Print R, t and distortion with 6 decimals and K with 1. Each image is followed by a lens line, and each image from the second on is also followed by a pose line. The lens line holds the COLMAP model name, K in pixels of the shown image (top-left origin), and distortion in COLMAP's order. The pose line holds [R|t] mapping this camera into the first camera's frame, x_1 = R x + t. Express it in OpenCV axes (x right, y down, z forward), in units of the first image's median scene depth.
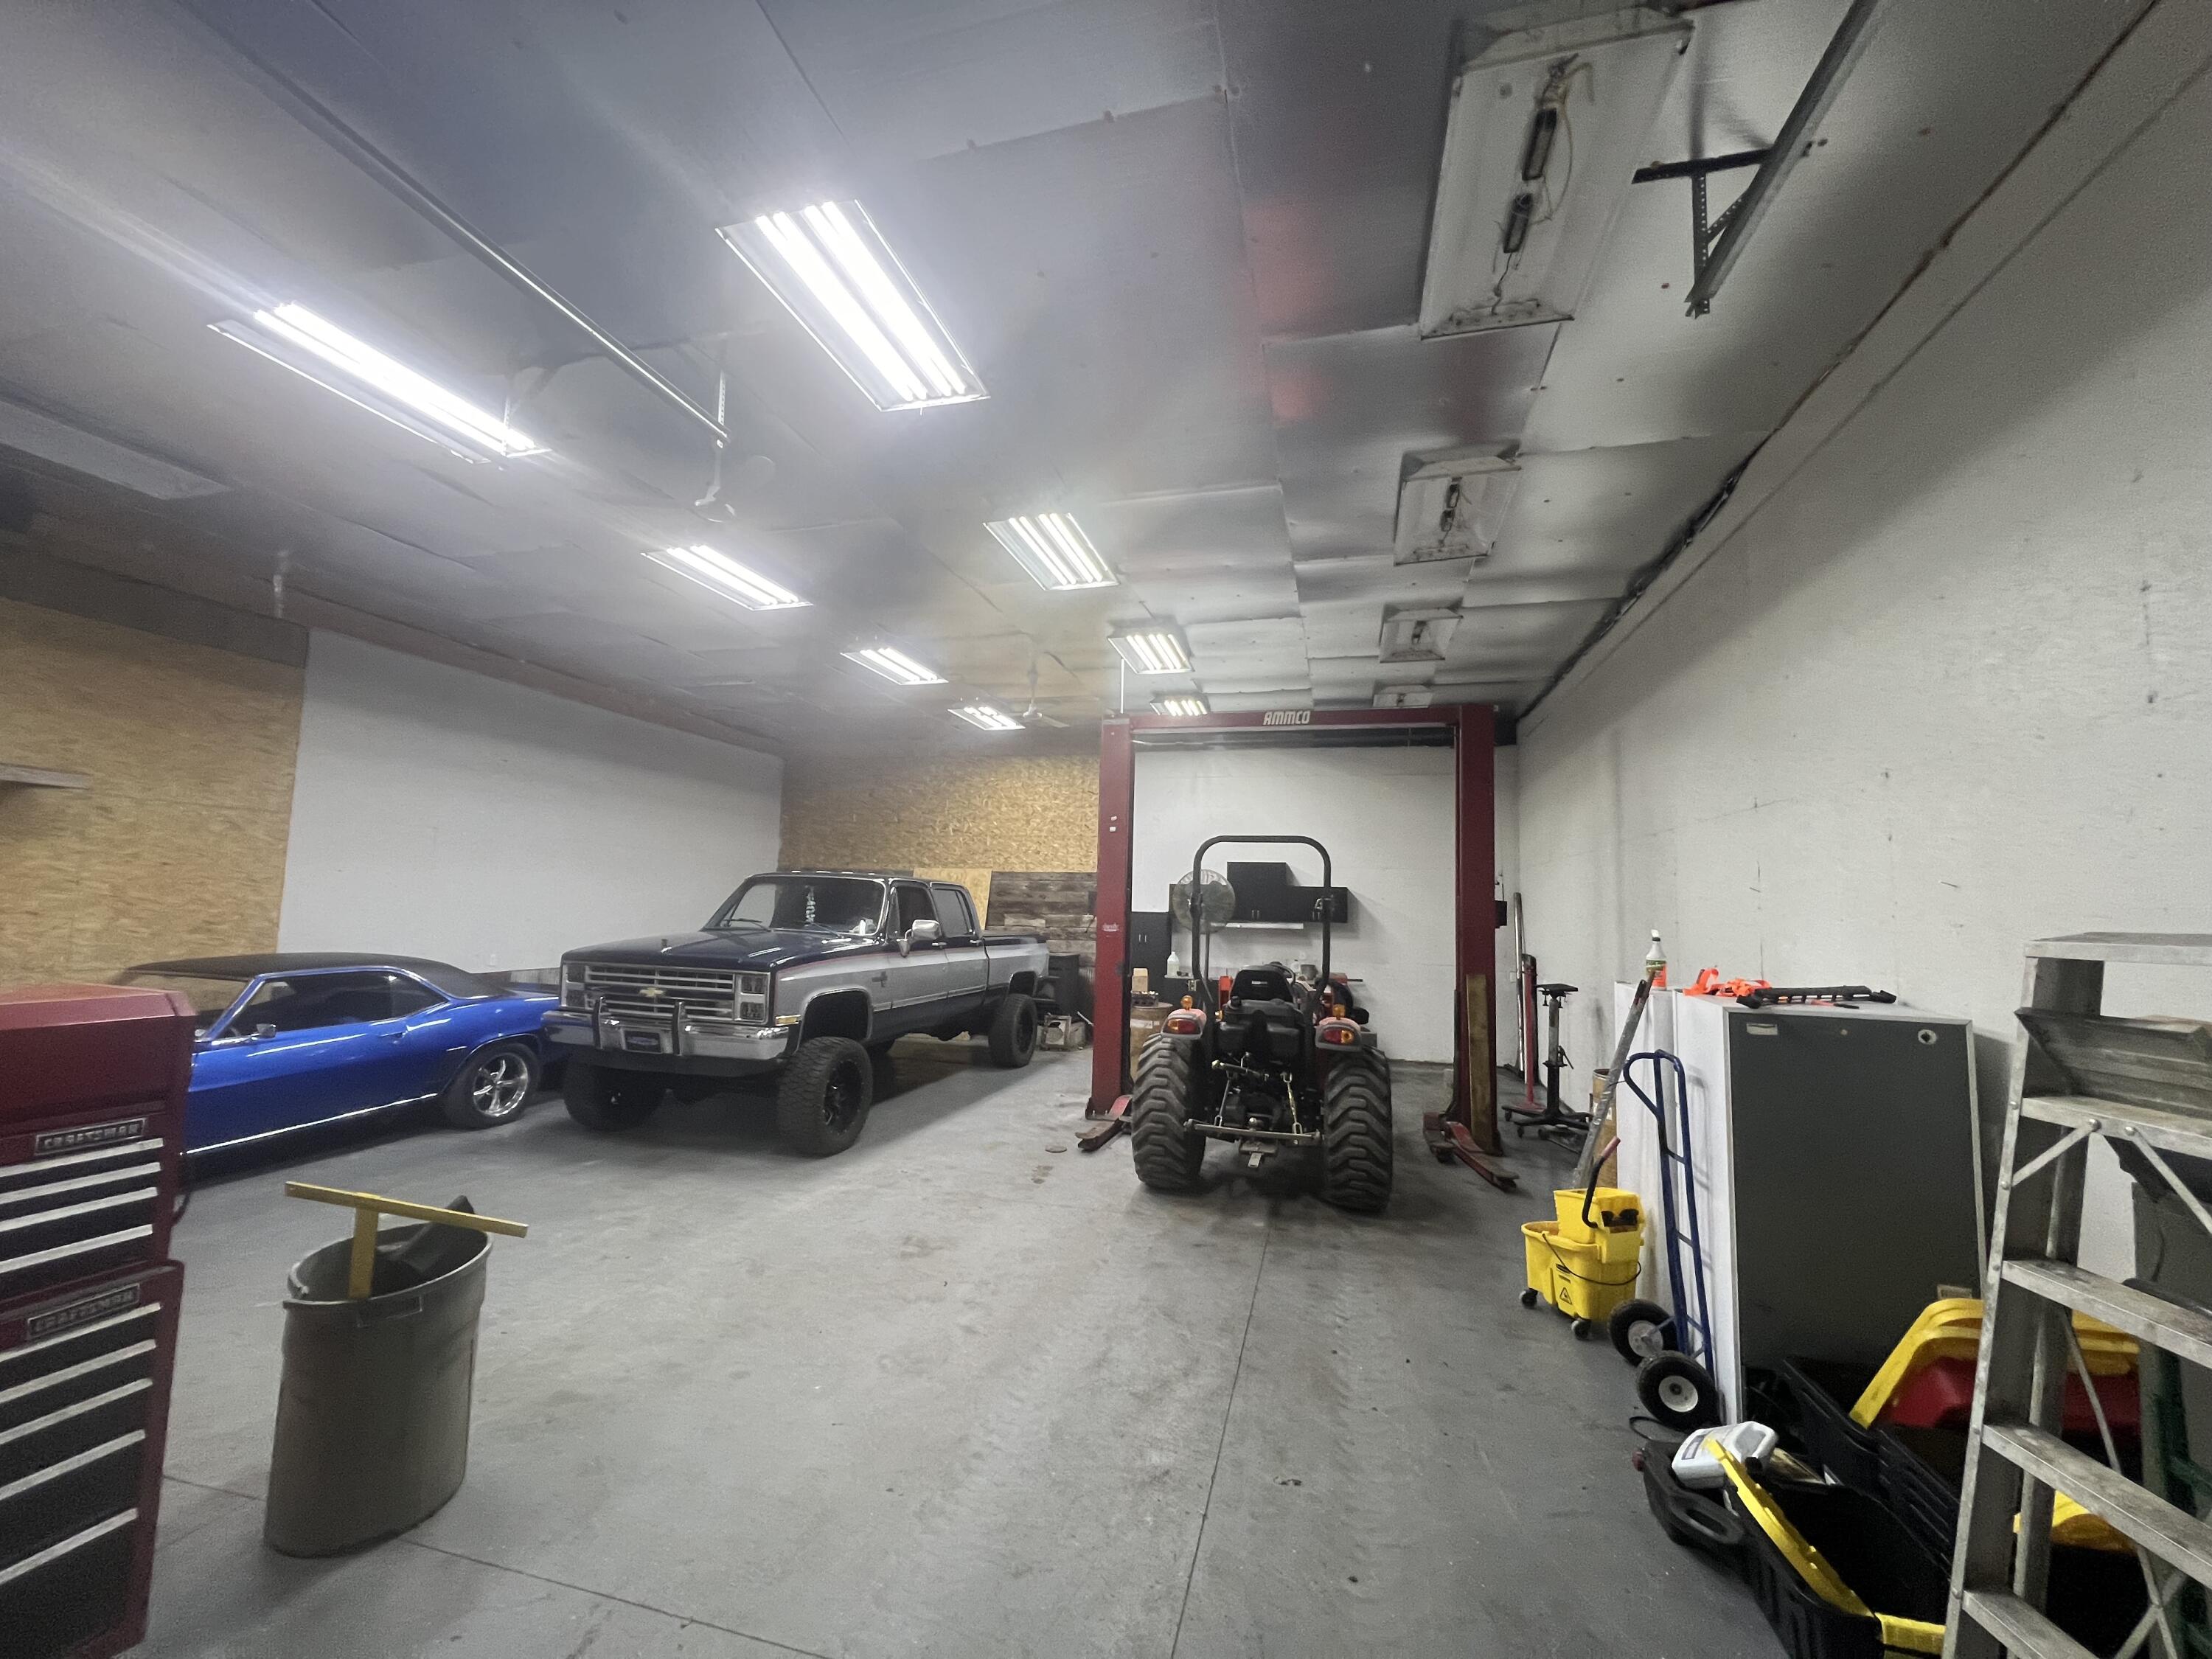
lens RADIAL K [[885.1, 0, 1100.5], [0, 885.1, 836.4], [0, 0, 1]] dist [0.001786, -0.000117]
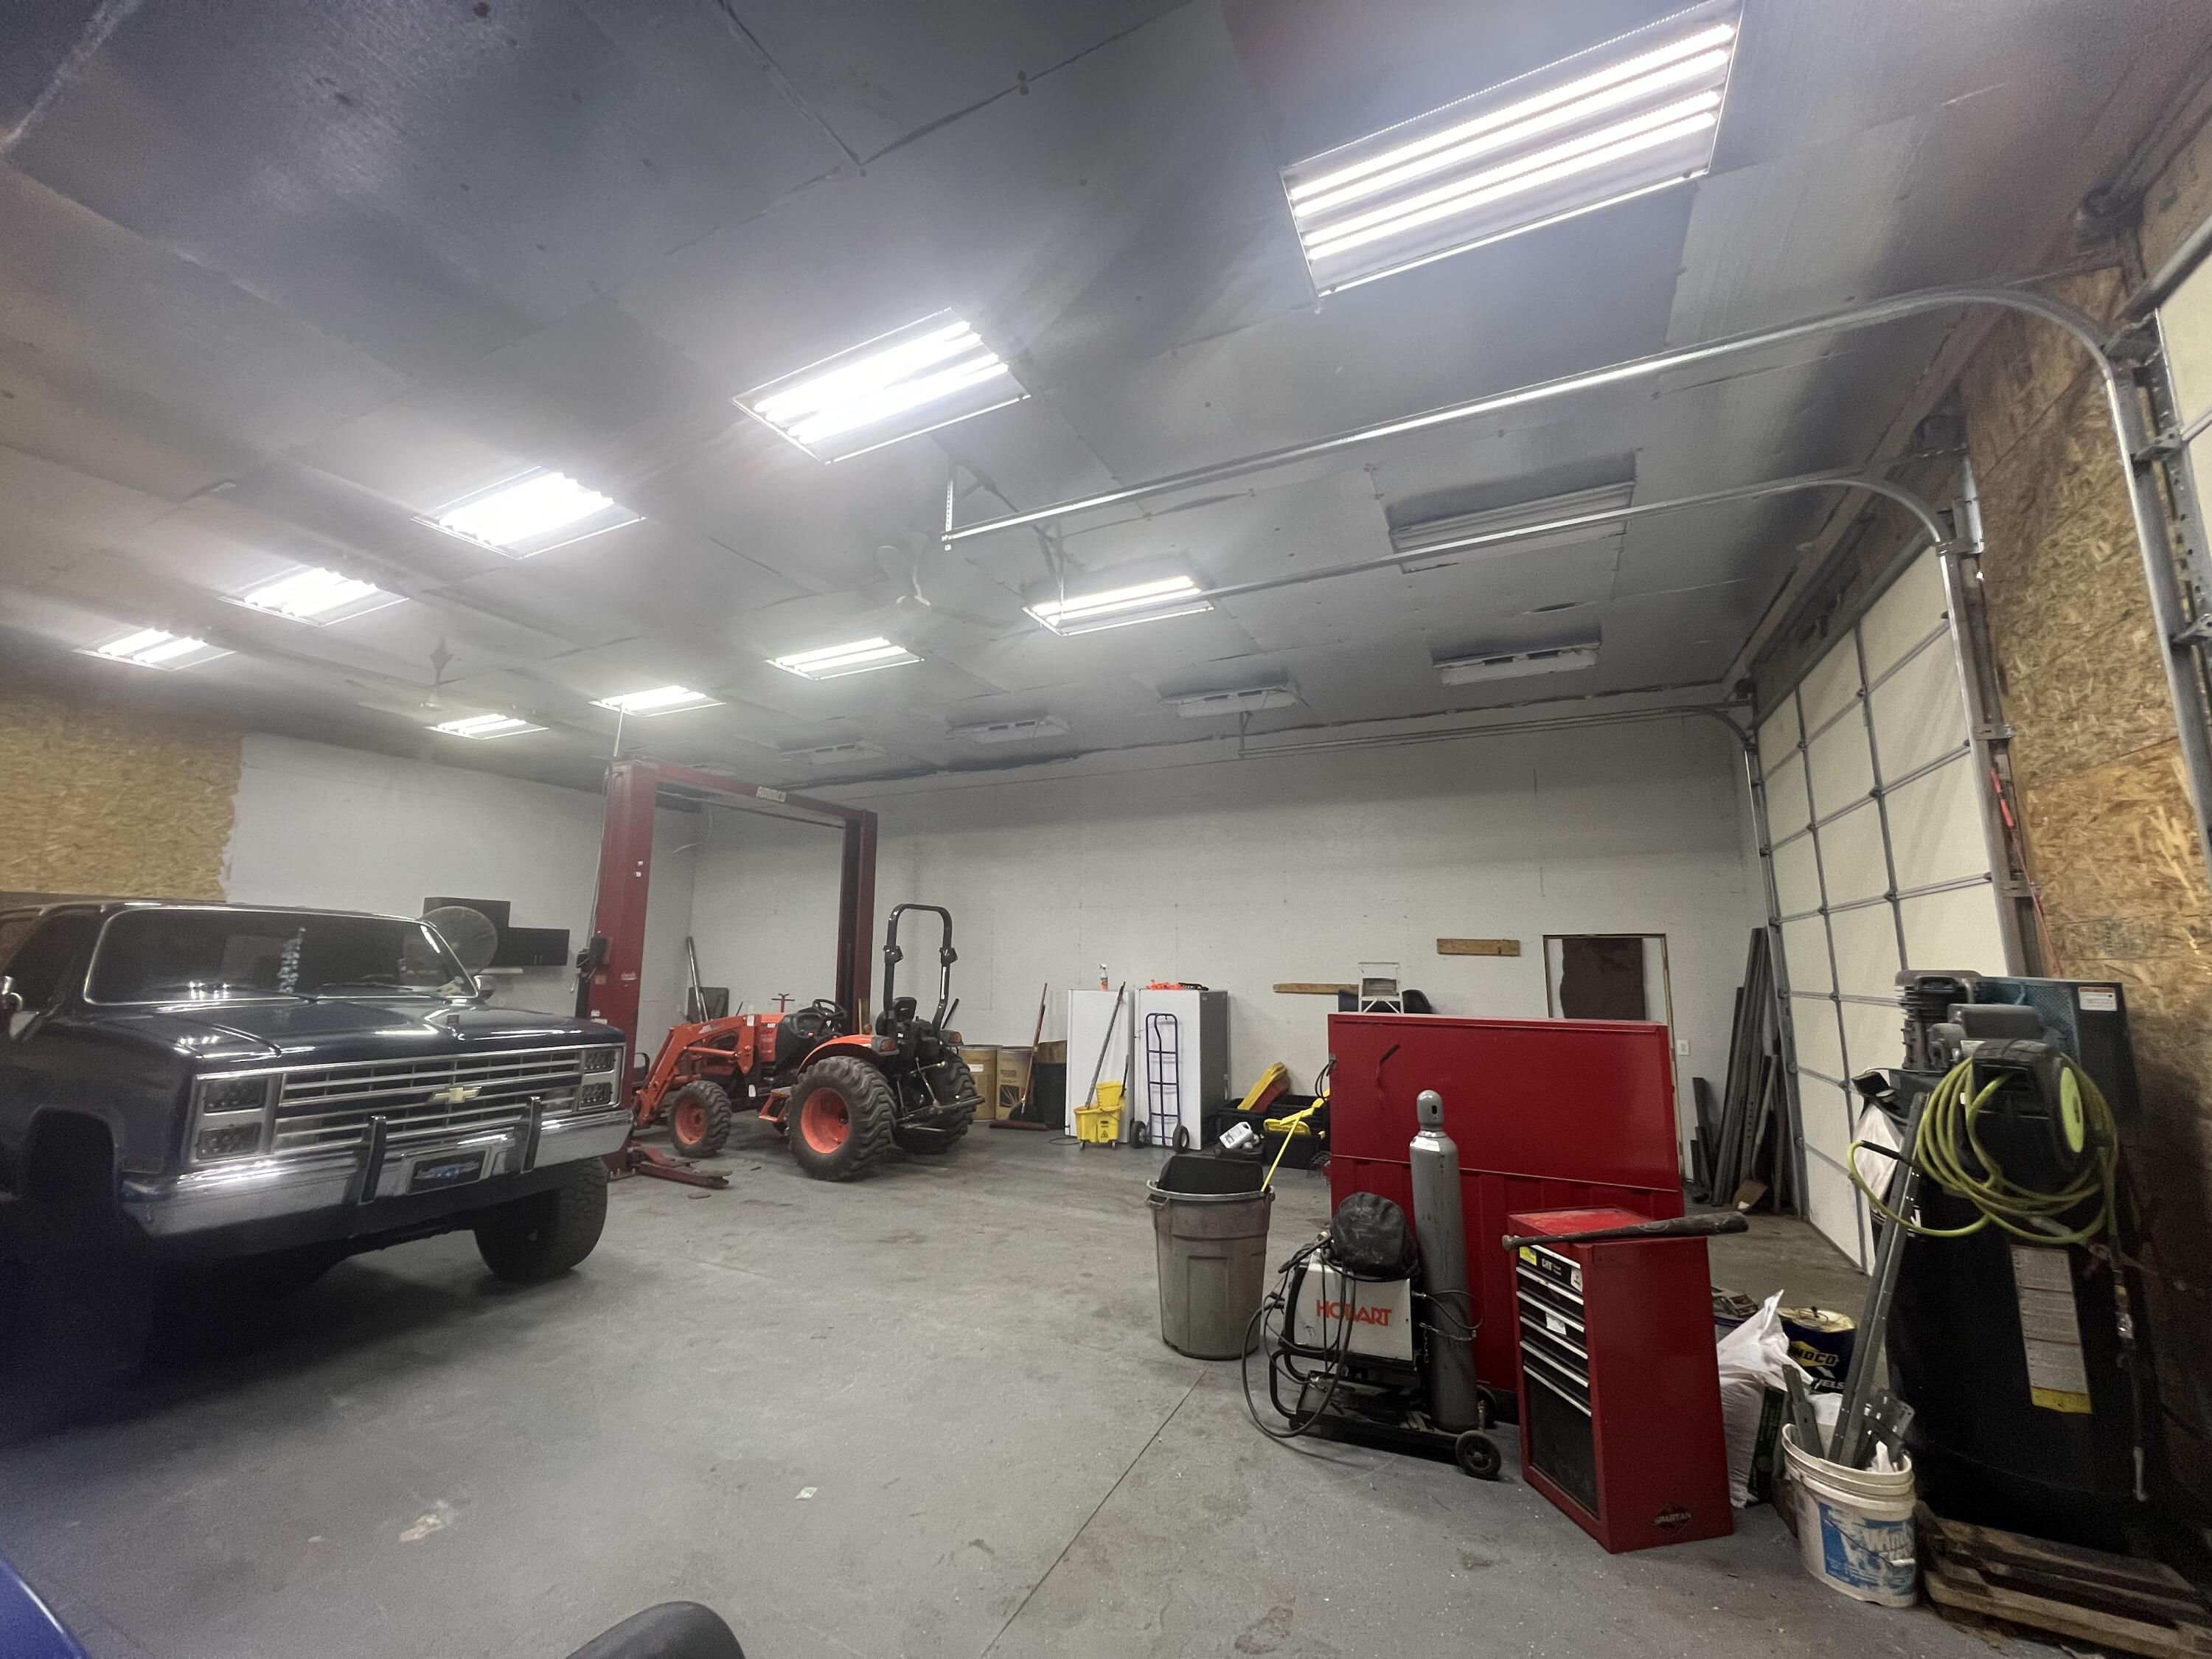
lens RADIAL K [[885.1, 0, 1102.6], [0, 885.1, 831.4], [0, 0, 1]] dist [0.001786, -0.000117]
pose [[0.192359, 0.121744, 0.973744, -1.111642], [-0.082517, 0.990767, -0.107571, 0.010213], [-0.977849, -0.059658, 0.200629, 0.404735]]
